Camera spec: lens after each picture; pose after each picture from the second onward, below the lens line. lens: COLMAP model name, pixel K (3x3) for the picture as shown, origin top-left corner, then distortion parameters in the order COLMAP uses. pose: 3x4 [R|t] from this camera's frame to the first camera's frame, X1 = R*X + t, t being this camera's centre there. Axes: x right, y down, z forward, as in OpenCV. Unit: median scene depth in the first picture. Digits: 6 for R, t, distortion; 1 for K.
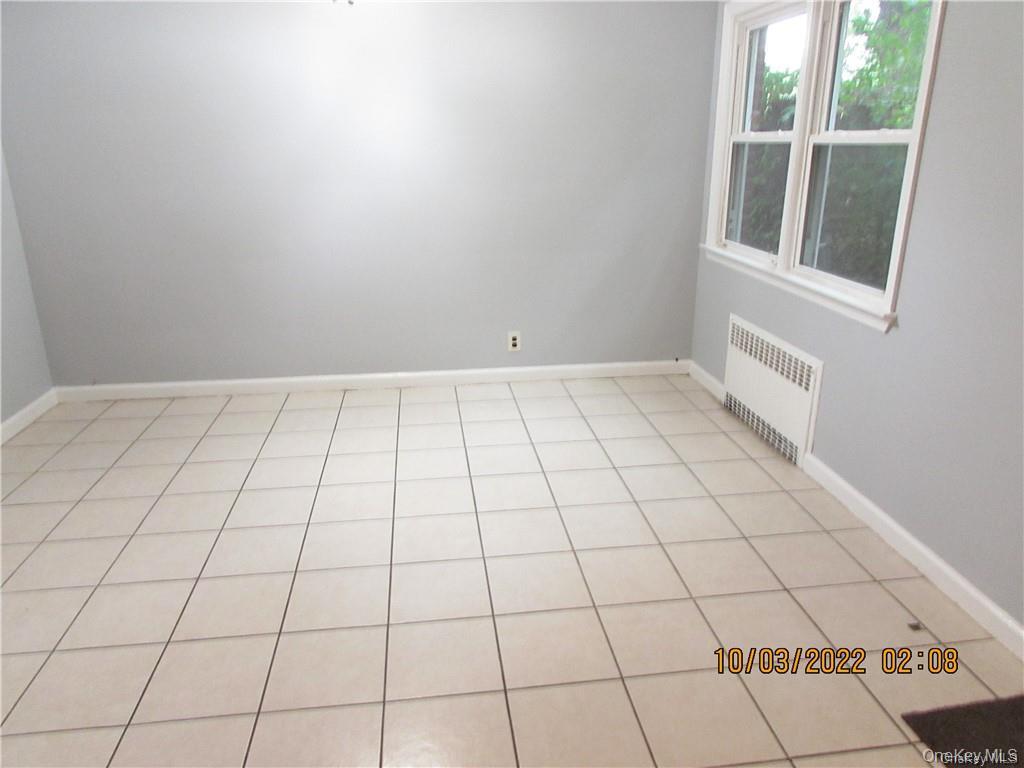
lens RADIAL K [[720.3, 0, 556.1], [0, 720.3, 383.0], [0, 0, 1]] dist [-0.036882, 0.015242]
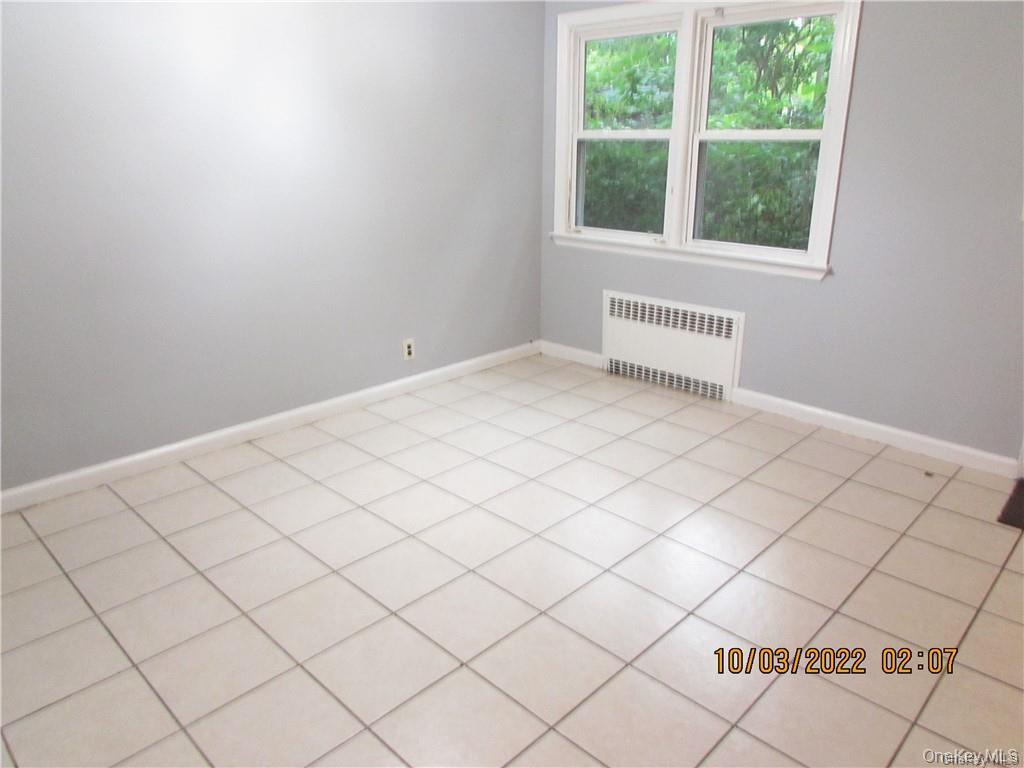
lens RADIAL K [[720.3, 0, 516.6], [0, 720.3, 372.7], [0, 0, 1]] dist [-0.036882, 0.015242]
pose [[0.797739, -0.188222, 0.572874, -0.560198], [0.192924, 0.979767, 0.053259, -0.057640], [-0.571307, 0.068034, 0.817912, 0.166354]]
